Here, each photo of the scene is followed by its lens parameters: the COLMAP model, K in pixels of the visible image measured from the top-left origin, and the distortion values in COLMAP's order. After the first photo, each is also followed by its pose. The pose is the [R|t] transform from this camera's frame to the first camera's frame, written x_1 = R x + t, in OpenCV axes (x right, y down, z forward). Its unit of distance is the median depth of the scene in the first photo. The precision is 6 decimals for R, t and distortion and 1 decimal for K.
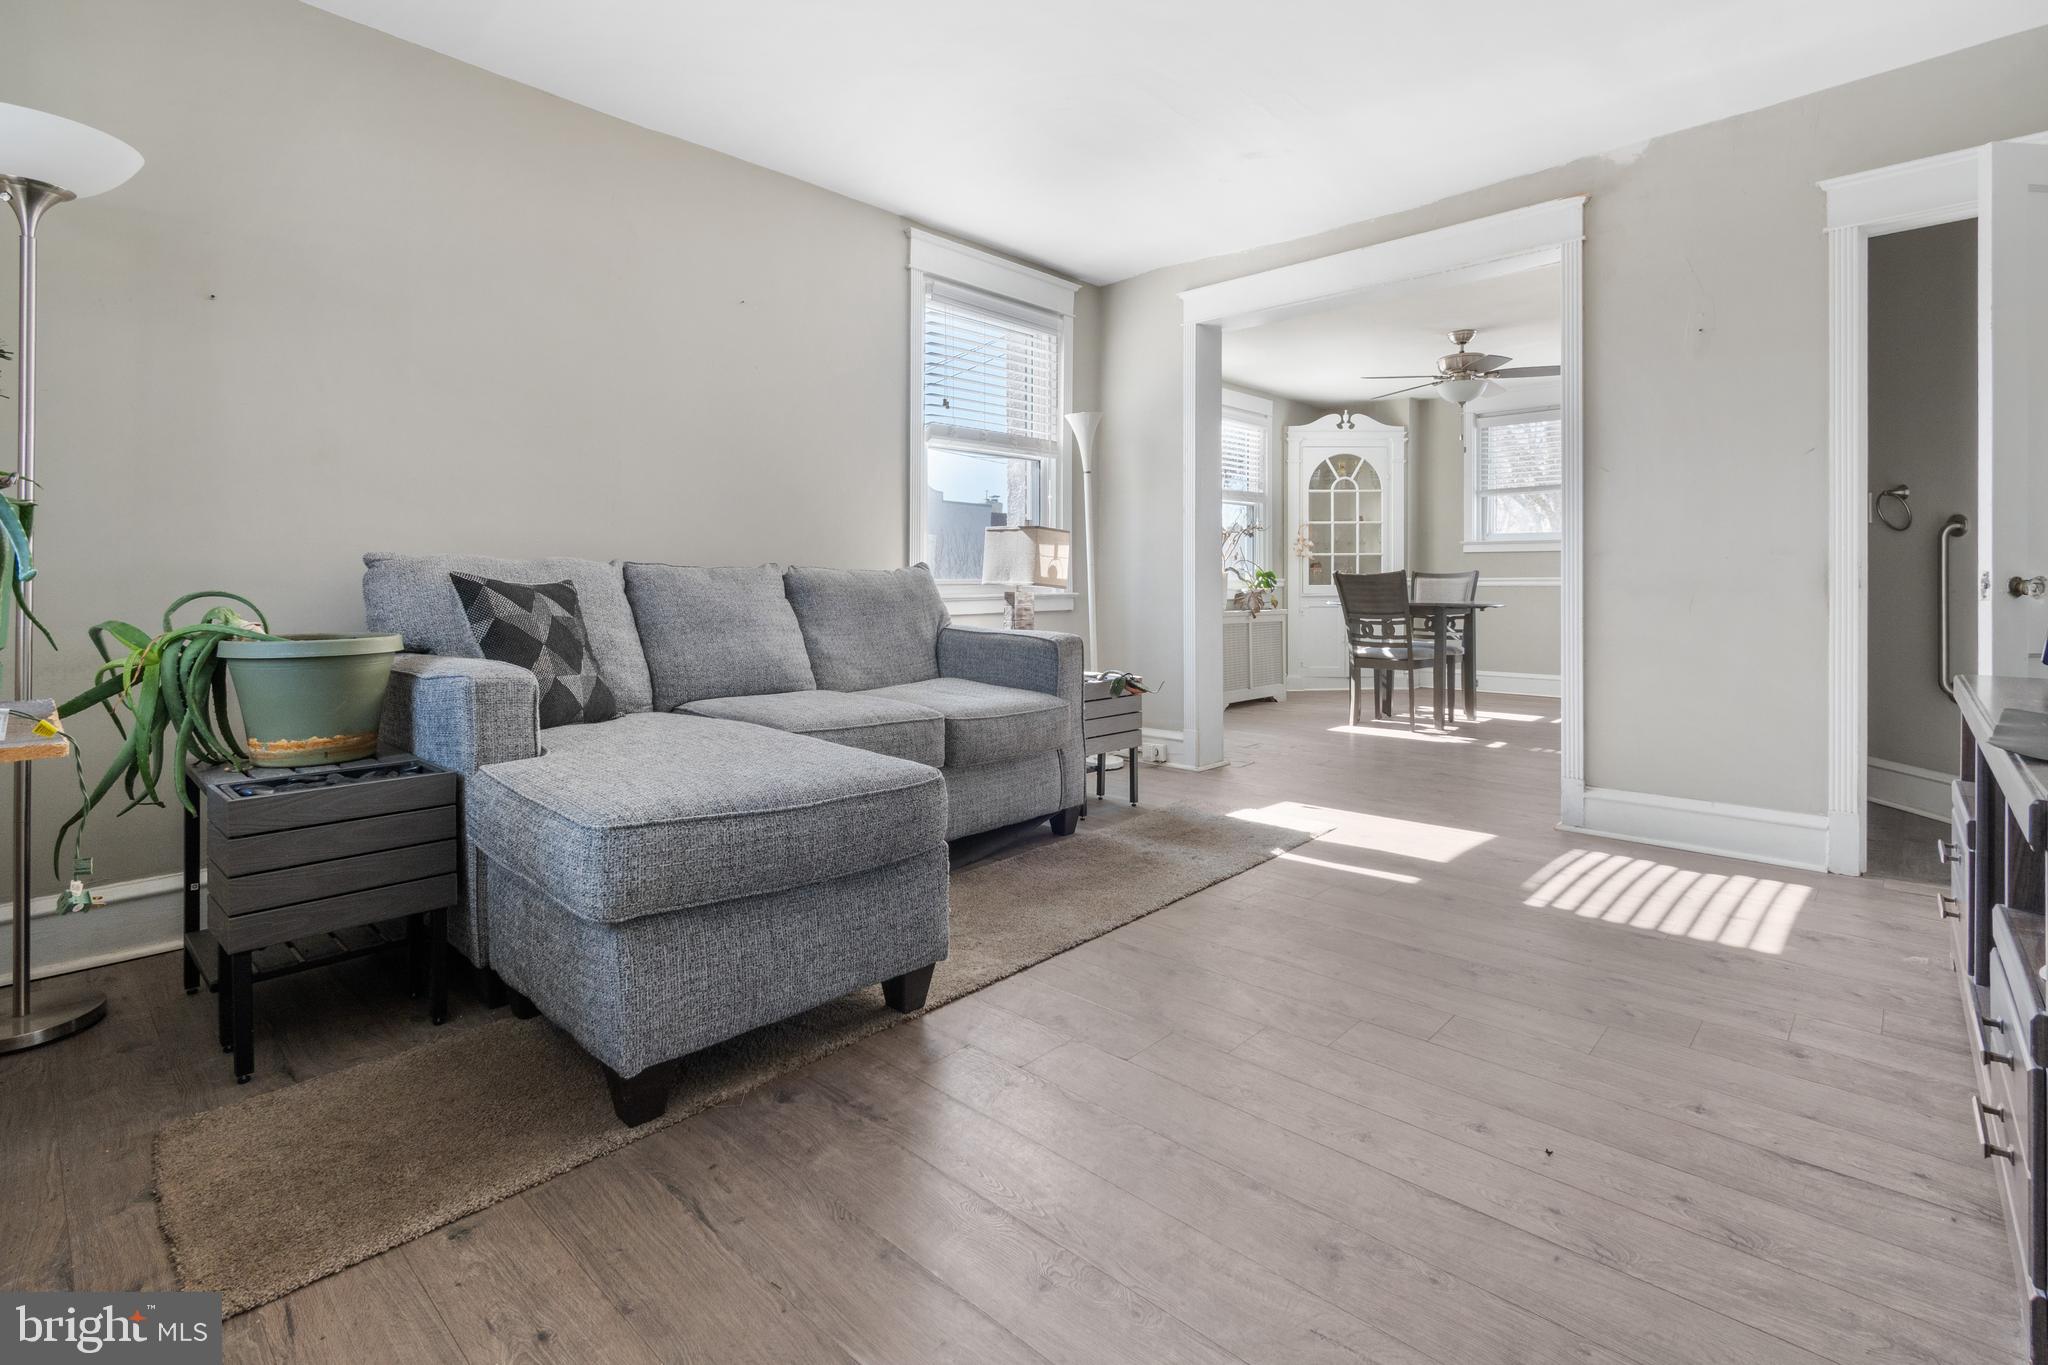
lens RADIAL K [[938.9, 0, 1014.9], [0, 938.9, 599.5], [0, 0, 1]] dist [0.004805, -0.000468]
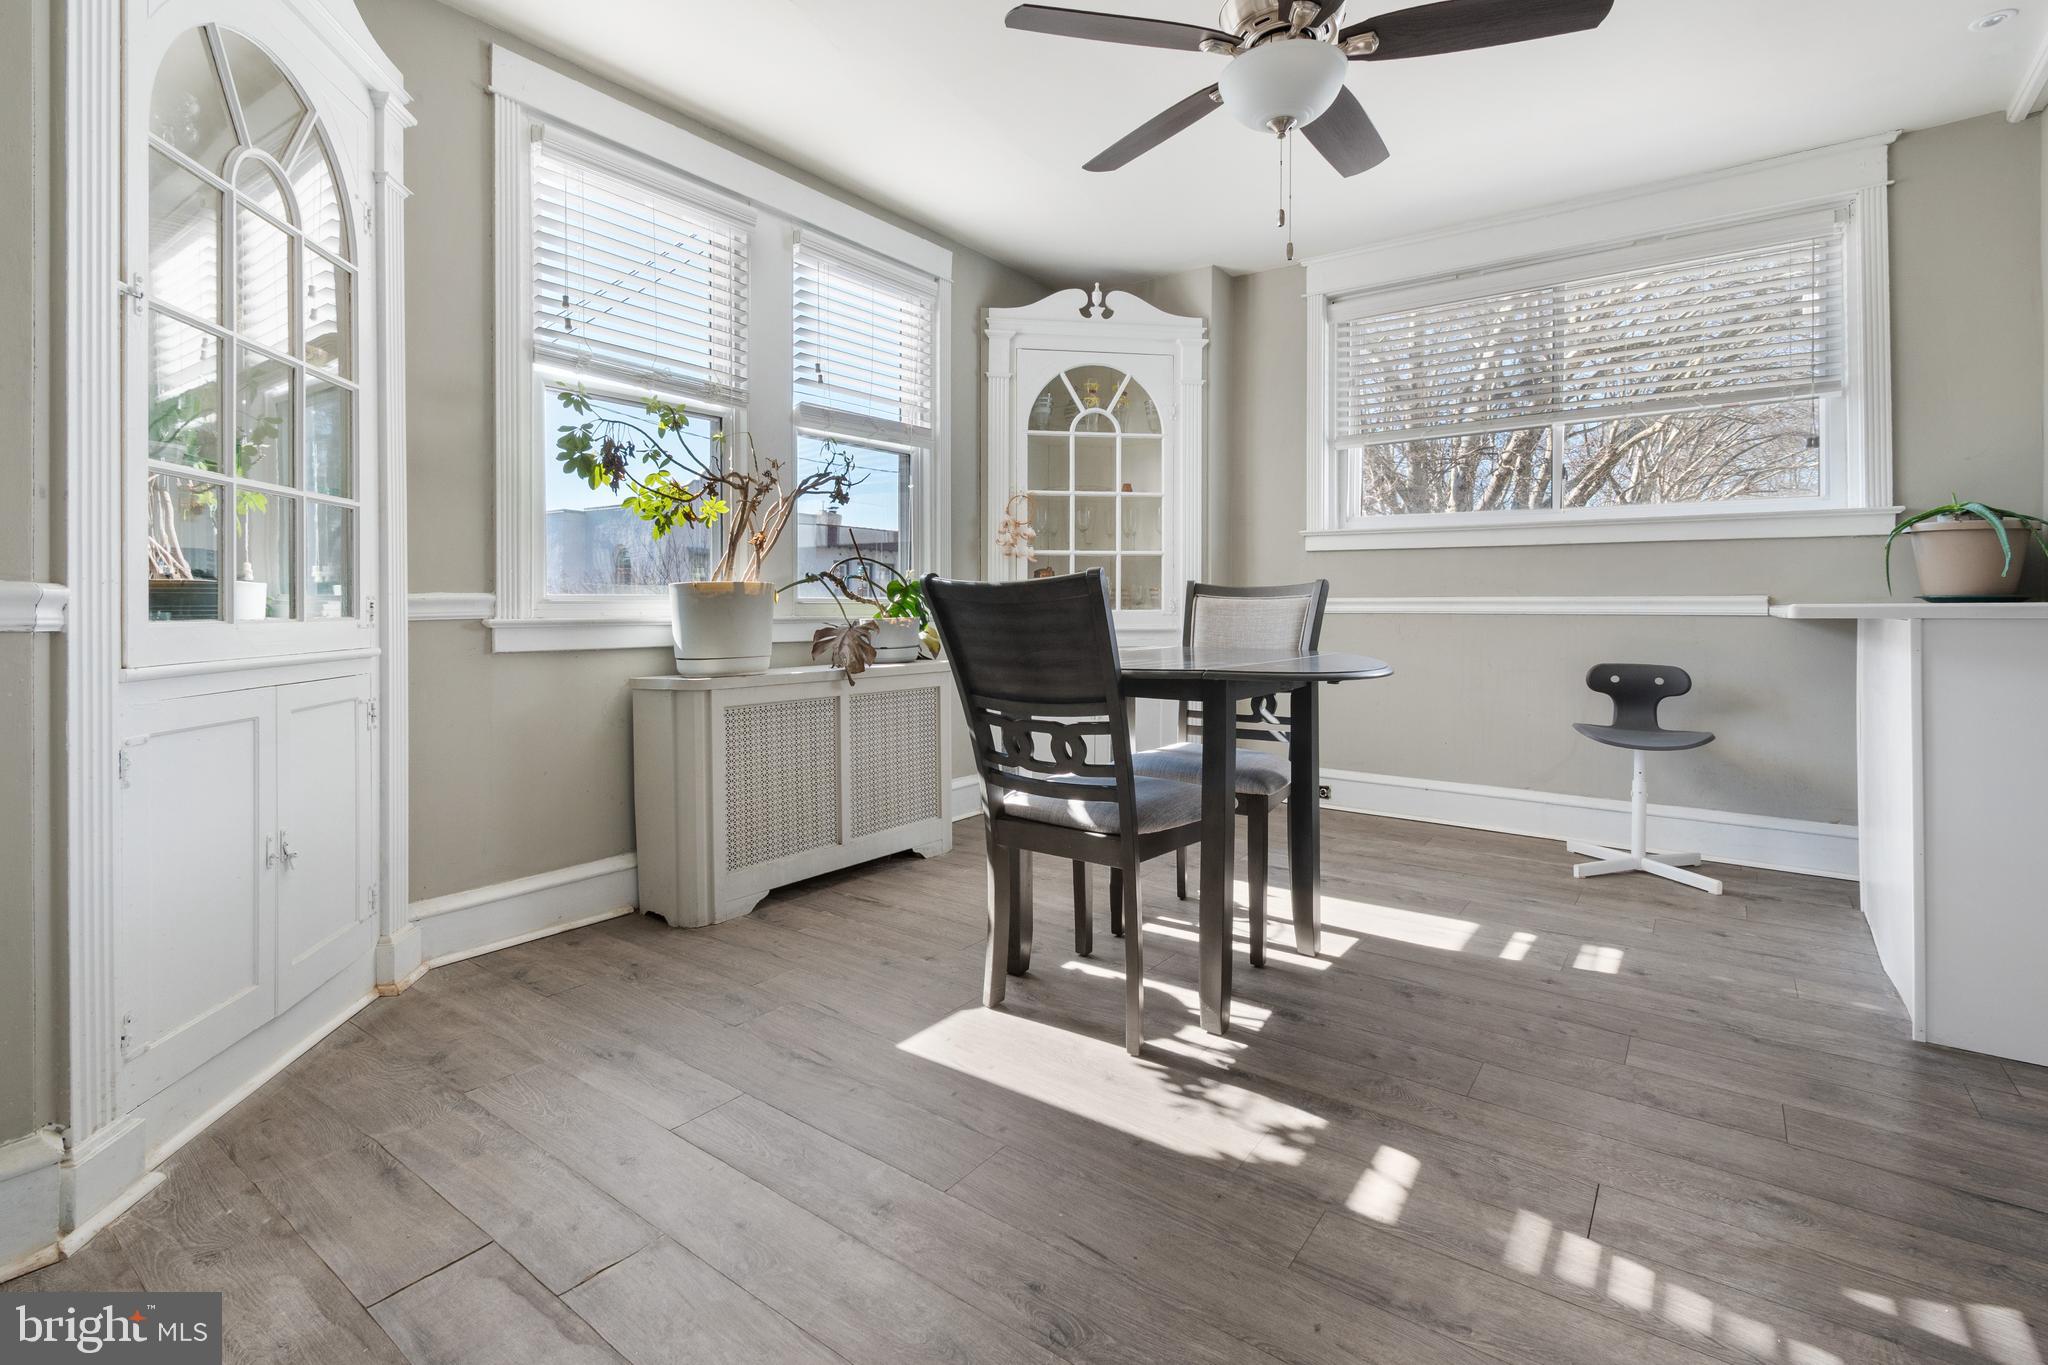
lens RADIAL K [[938.9, 0, 1014.9], [0, 938.9, 599.5], [0, 0, 1]] dist [0.004805, -0.000468]
pose [[0.992131, 0.009462, 0.124843, 0.240989], [-0.006656, 0.999716, -0.022875, -0.009199], [-0.125025, 0.021864, 0.991913, 0.479868]]
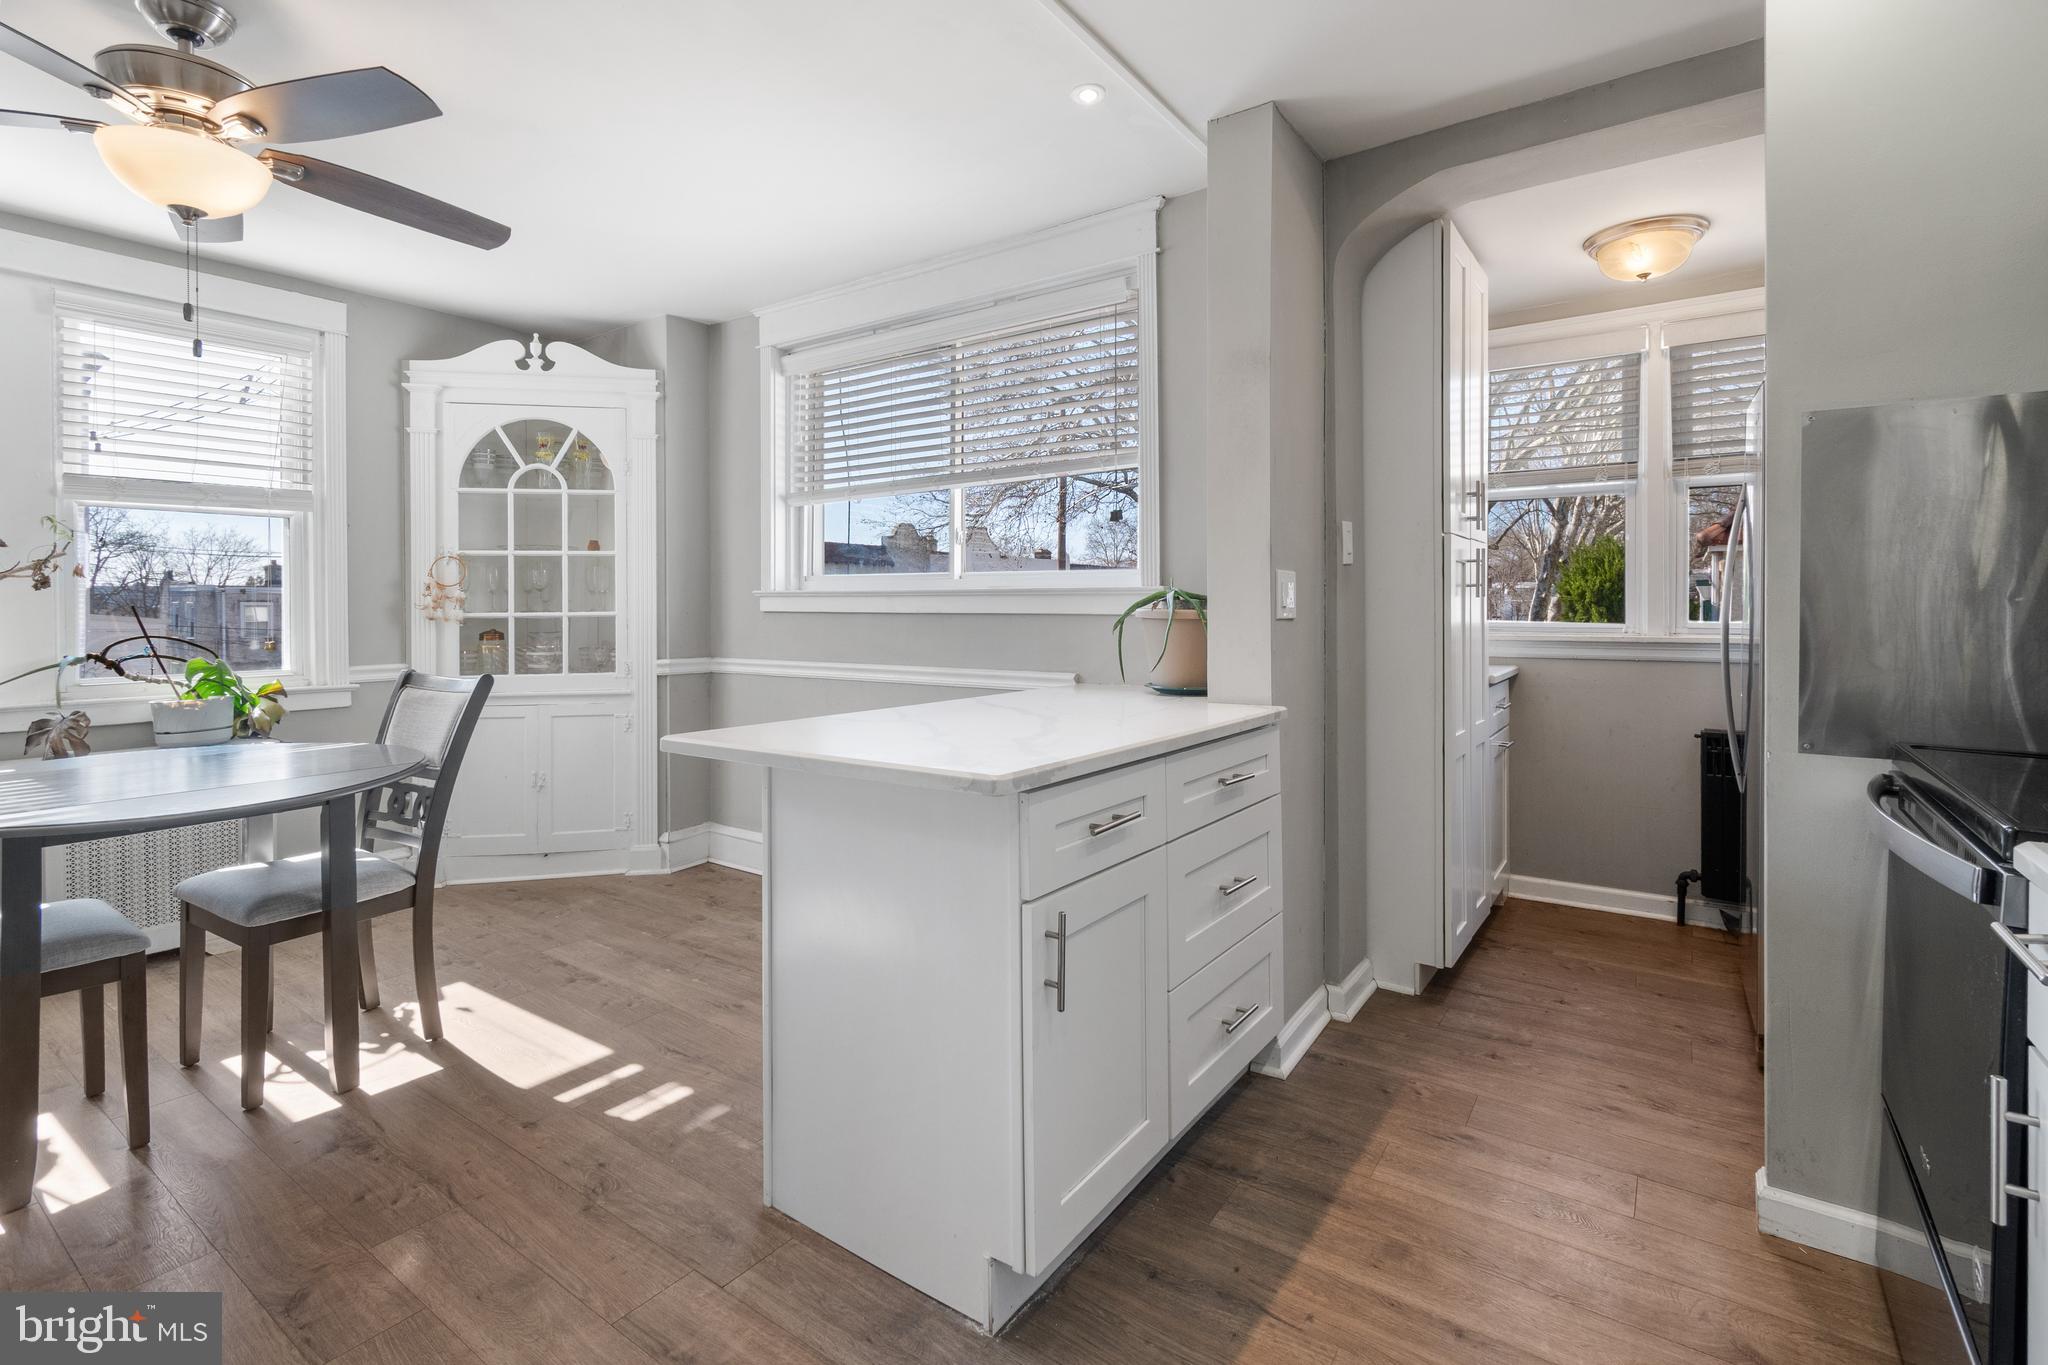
lens RADIAL K [[931.7, 0, 1014.6], [0, 931.7, 610.7], [0, 0, 1]] dist [0.001059, -0.000164]
pose [[0.989329, 0.003896, 0.145647, 0.537436], [-0.001926, 0.999905, -0.013664, -0.043993], [-0.145687, 0.013238, 0.989242, 0.460677]]
